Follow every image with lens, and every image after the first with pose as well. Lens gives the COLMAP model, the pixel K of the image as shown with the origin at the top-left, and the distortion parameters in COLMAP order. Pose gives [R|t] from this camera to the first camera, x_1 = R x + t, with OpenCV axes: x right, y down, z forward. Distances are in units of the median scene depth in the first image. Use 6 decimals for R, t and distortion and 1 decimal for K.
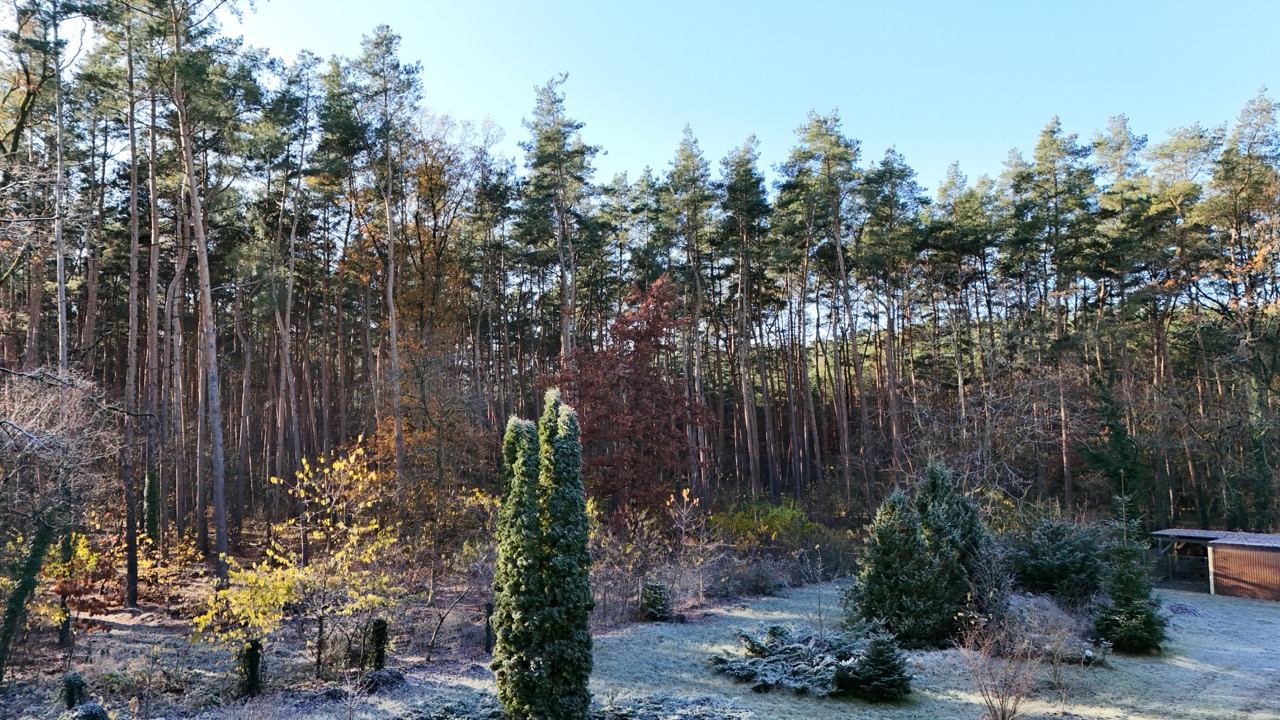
lens RADIAL K [[940.6, 0, 640.0], [0, 940.6, 360.0], [0, 0, 1]] dist [0.096948, -0.078101]
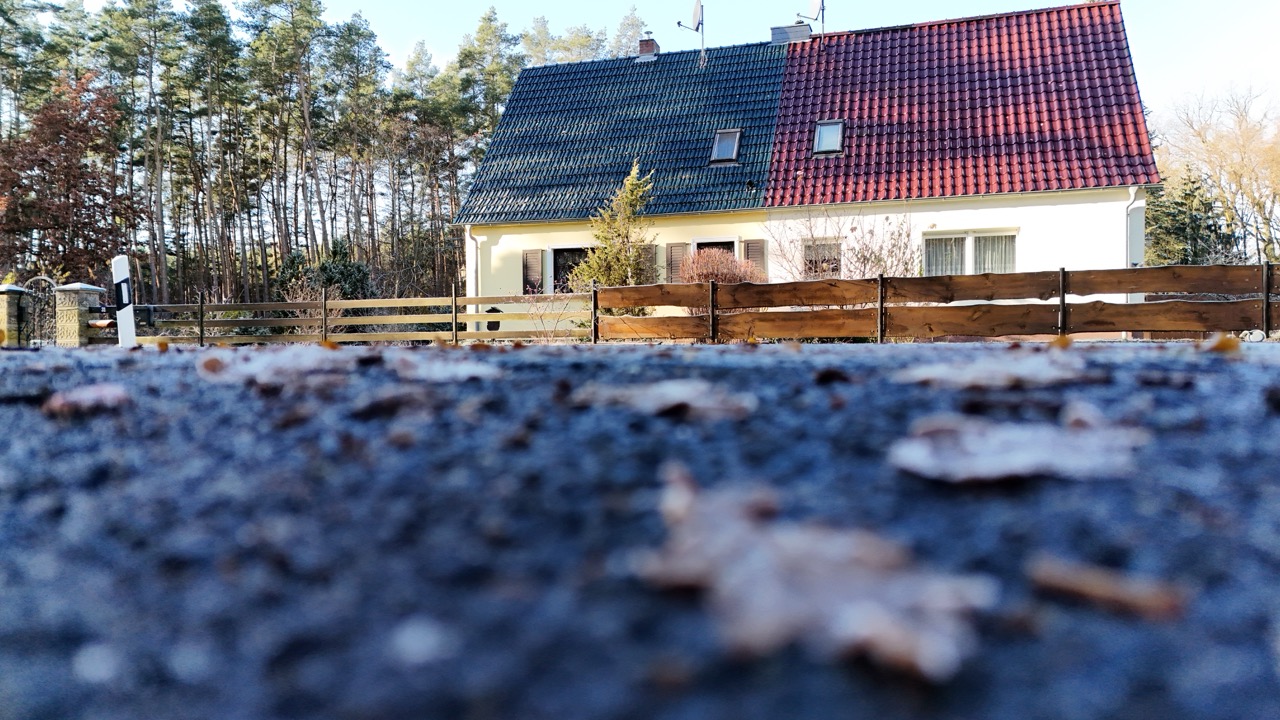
lens RADIAL K [[940.6, 0, 640.0], [0, 940.6, 360.0], [0, 0, 1]] dist [0.096948, -0.078101]
pose [[0.894832, 0.001694, 0.446400, 0.066253], [-0.032364, 0.997607, 0.061090, 0.110200], [-0.445228, -0.069112, 0.892746, -0.183289]]
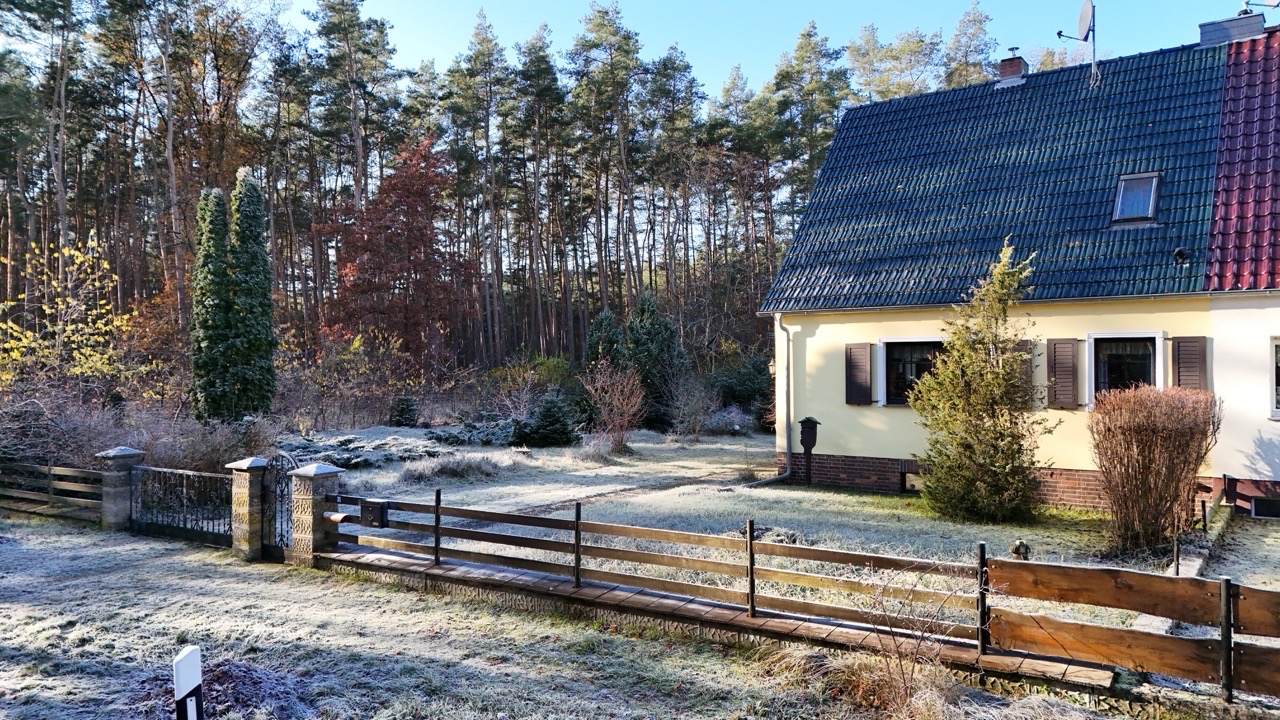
lens RADIAL K [[940.6, 0, 640.0], [0, 940.6, 360.0], [0, 0, 1]] dist [0.096948, -0.078101]
pose [[0.991377, 0.005214, 0.130939, 0.091882], [-0.013932, 0.997739, 0.065753, 0.070163], [-0.130300, -0.067010, 0.989207, -0.099598]]
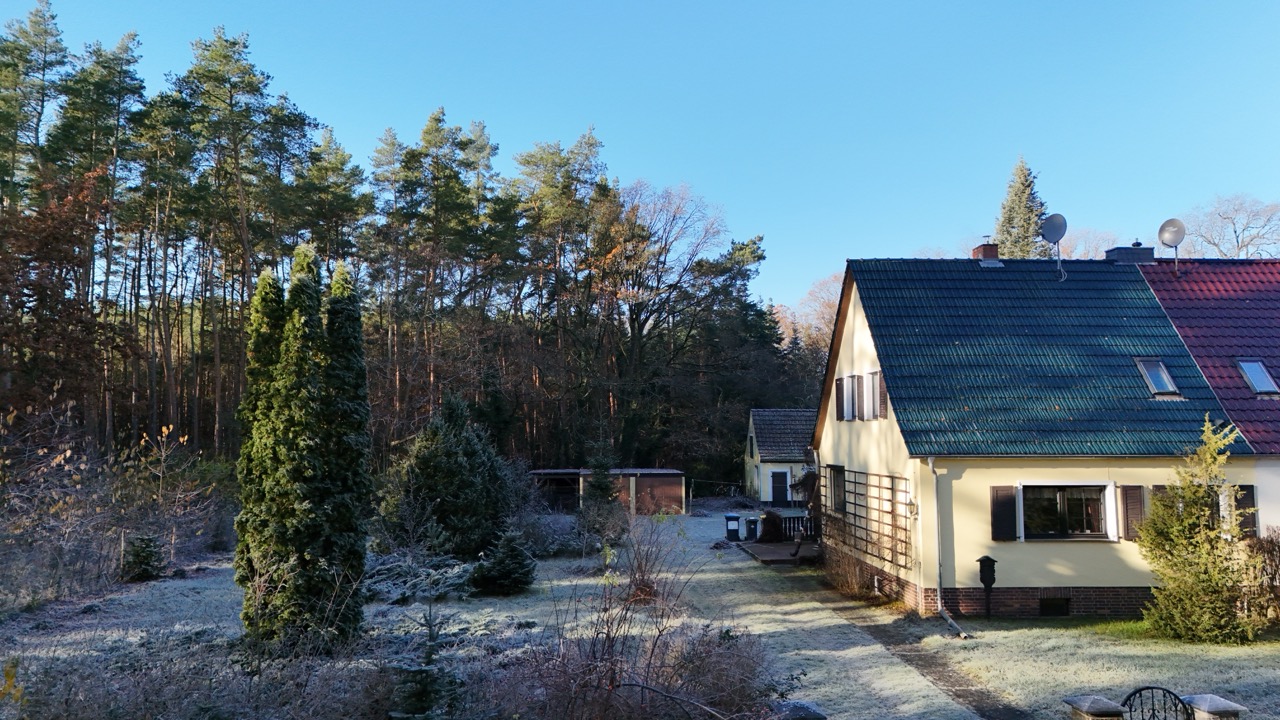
lens RADIAL K [[940.6, 0, 640.0], [0, 940.6, 360.0], [0, 0, 1]] dist [0.096948, -0.078101]
pose [[0.685339, 0.059569, 0.725784, -0.185574], [-0.057419, 0.997966, -0.027688, 0.052609], [-0.725957, -0.022698, 0.687365, 0.081151]]
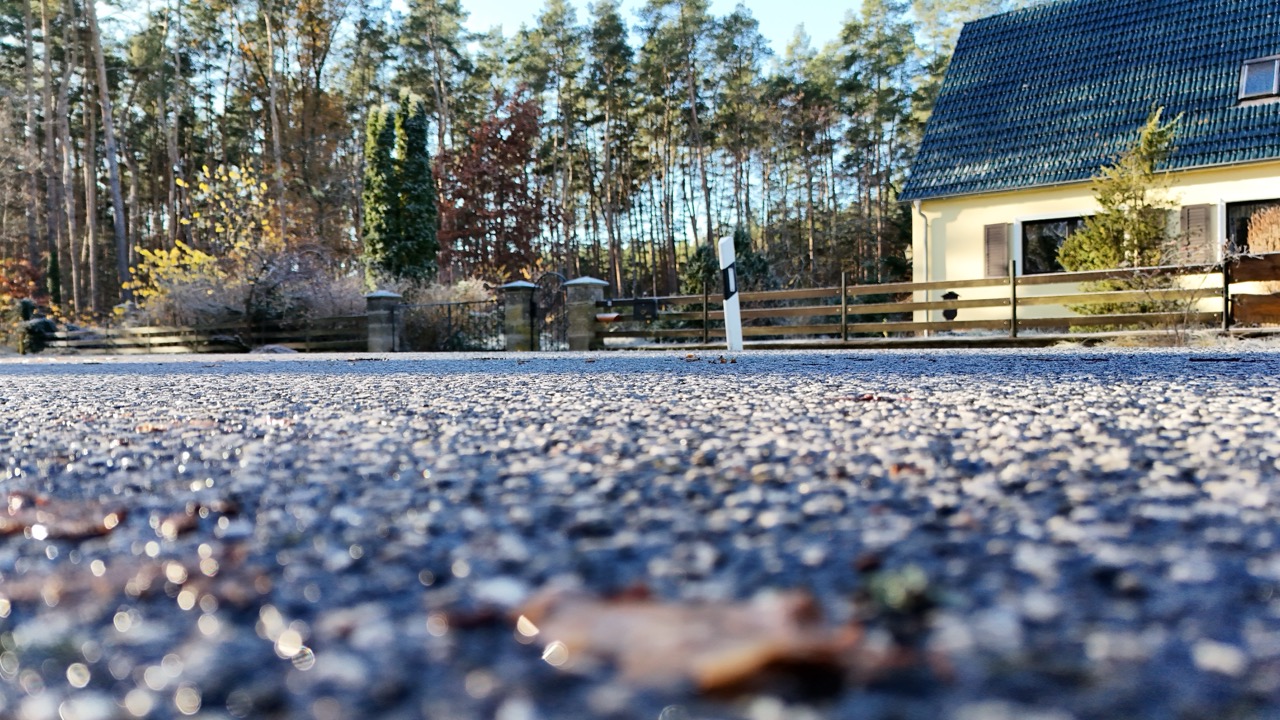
lens RADIAL K [[953.4, 0, 640.0], [0, 953.4, 360.0], [0, 0, 1]] dist [0.080515, -0.075635]
pose [[0.994660, -0.002674, 0.103173, 0.033610], [-0.005402, 0.996945, 0.077917, 0.112511], [-0.103066, -0.078059, 0.991607, -0.138699]]
